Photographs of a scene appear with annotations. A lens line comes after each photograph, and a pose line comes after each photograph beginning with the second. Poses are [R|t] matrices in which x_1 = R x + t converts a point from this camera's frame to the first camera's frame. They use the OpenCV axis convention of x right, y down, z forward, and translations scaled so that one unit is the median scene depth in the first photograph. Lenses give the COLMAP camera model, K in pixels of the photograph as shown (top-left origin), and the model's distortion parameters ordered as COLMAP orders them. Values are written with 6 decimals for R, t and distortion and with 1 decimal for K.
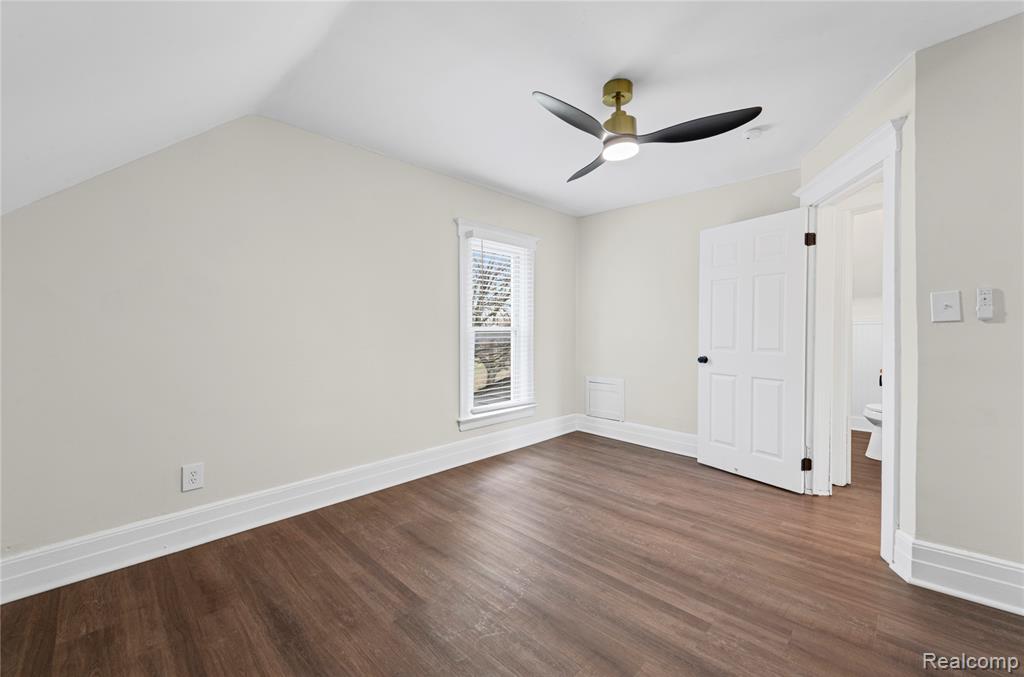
lens RADIAL K [[412.0, 0, 512.0], [0, 412.0, 338.5], [0, 0, 1]] dist [-0.000780, -0.000144]
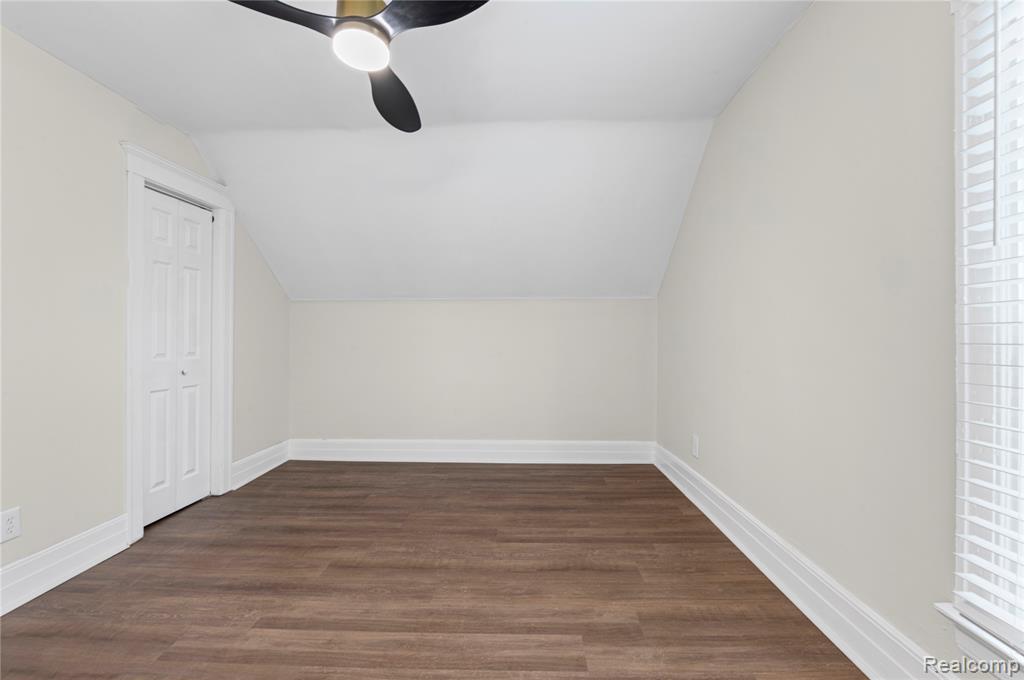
lens RADIAL K [[412.0, 0, 512.0], [0, 412.0, 340.0], [0, 0, 1]] dist [-0.000780, -0.000144]
pose [[-0.722520, 0.020289, -0.691052, 0.583533], [0.002711, 0.999645, 0.026515, -0.030648], [0.691344, 0.017284, -0.722319, 1.784099]]
